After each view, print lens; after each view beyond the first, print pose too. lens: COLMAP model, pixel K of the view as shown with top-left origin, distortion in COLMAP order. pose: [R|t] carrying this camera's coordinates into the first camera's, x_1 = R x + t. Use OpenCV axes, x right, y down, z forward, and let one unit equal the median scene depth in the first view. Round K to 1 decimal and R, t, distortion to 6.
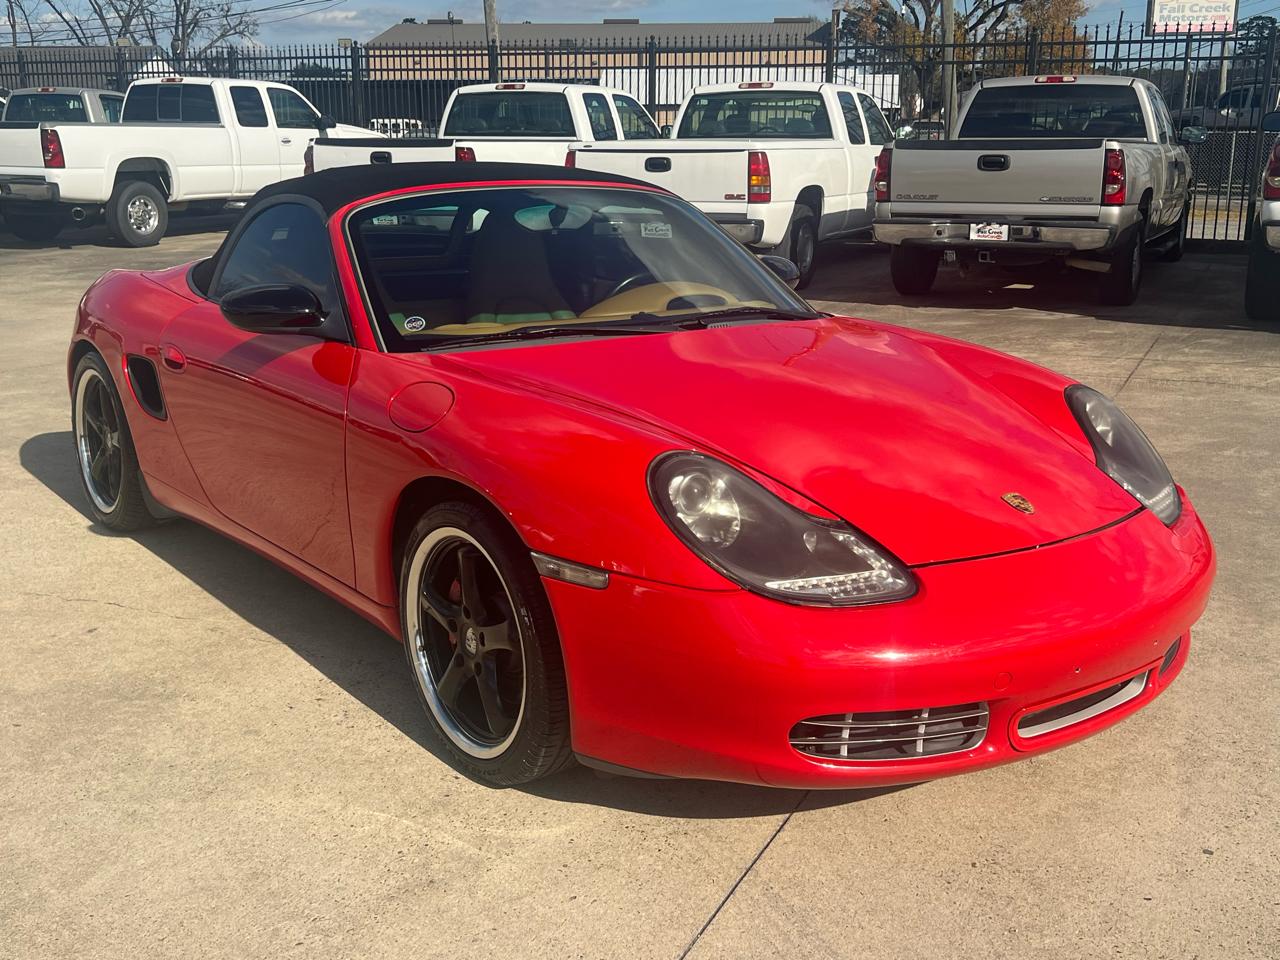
lens RADIAL K [[1356.8, 0, 646.9], [0, 1356.8, 471.7], [0, 0, 1]] dist [0.029820, 0.000000]
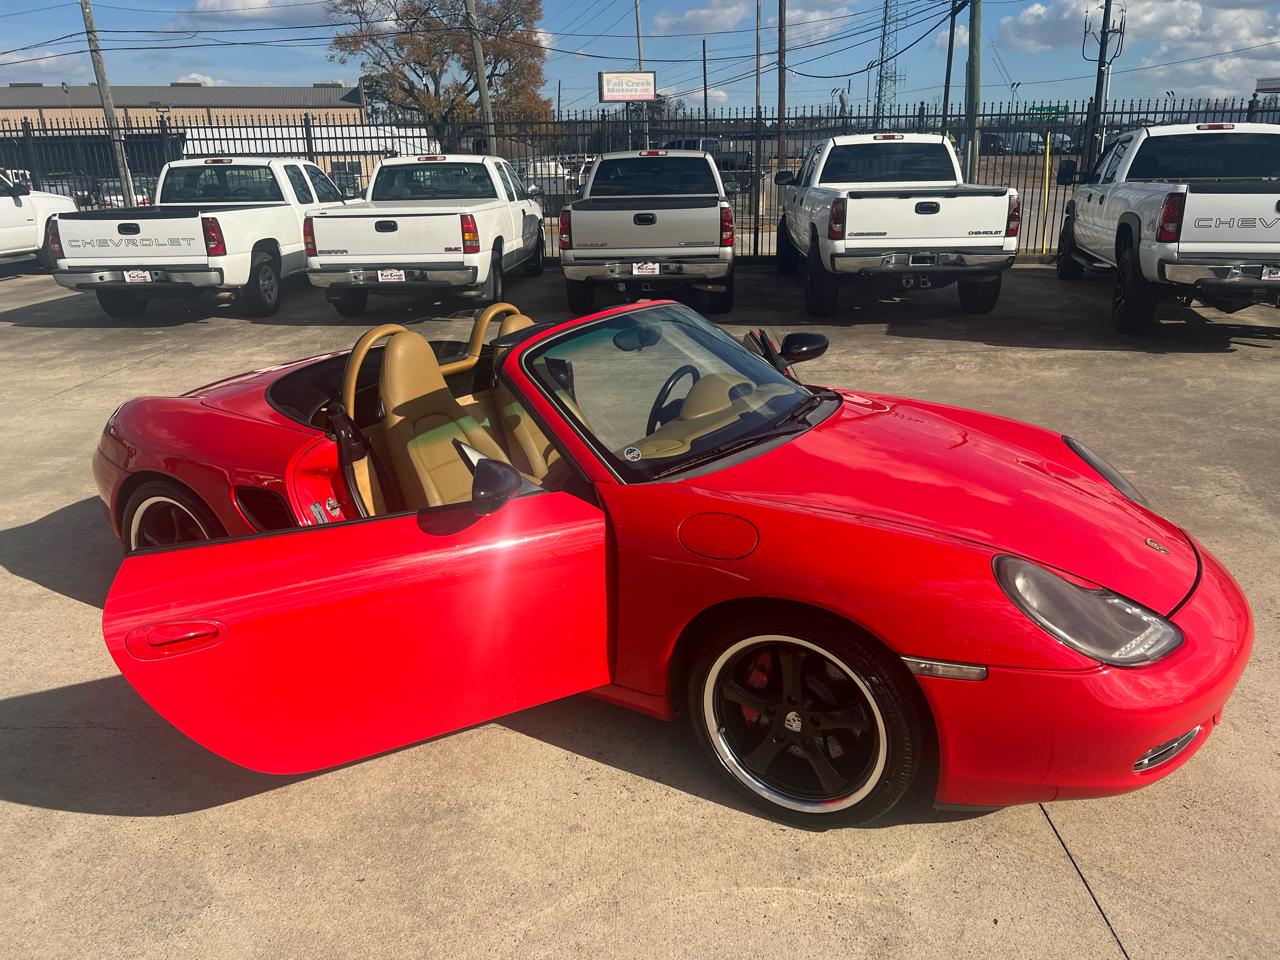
lens RADIAL K [[964.4, 0, 633.0], [0, 964.4, 477.3], [0, 0, 1]] dist [0.025736, -0.034852]
pose [[0.922828, -0.137514, 0.359830, -0.163646], [0.113659, 0.989726, 0.086745, -0.055518], [-0.368062, -0.039153, 0.928977, 0.076592]]
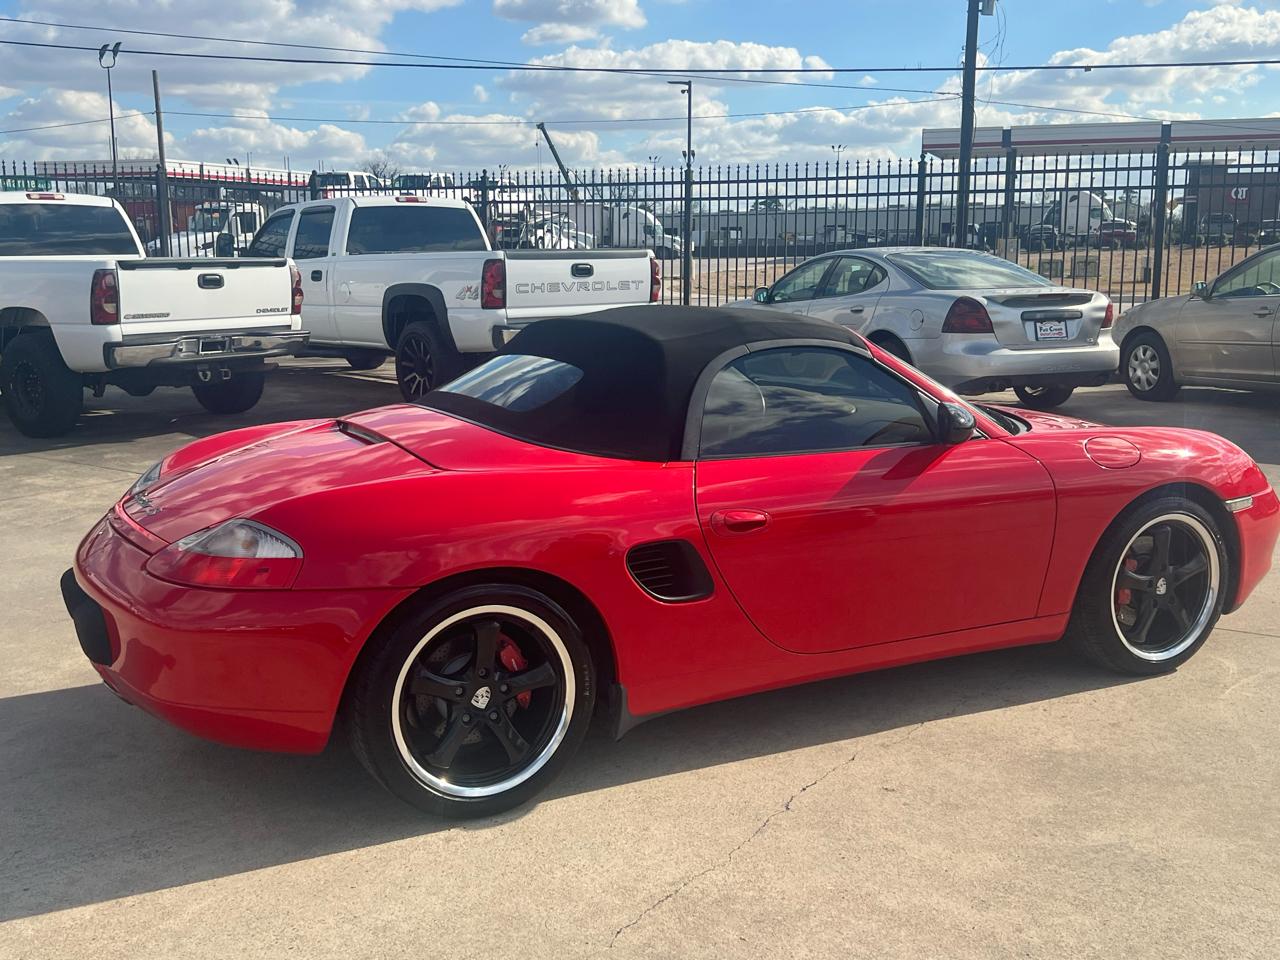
lens RADIAL K [[1356.8, 0, 633.2], [0, 1356.8, 492.1], [0, 0, 1]] dist [0.029820, 0.000000]
pose [[0.197489, -0.177647, 0.964075, -0.526933], [0.247605, 0.960596, 0.126284, -0.099882], [-0.948520, 0.213770, 0.233693, 0.356949]]
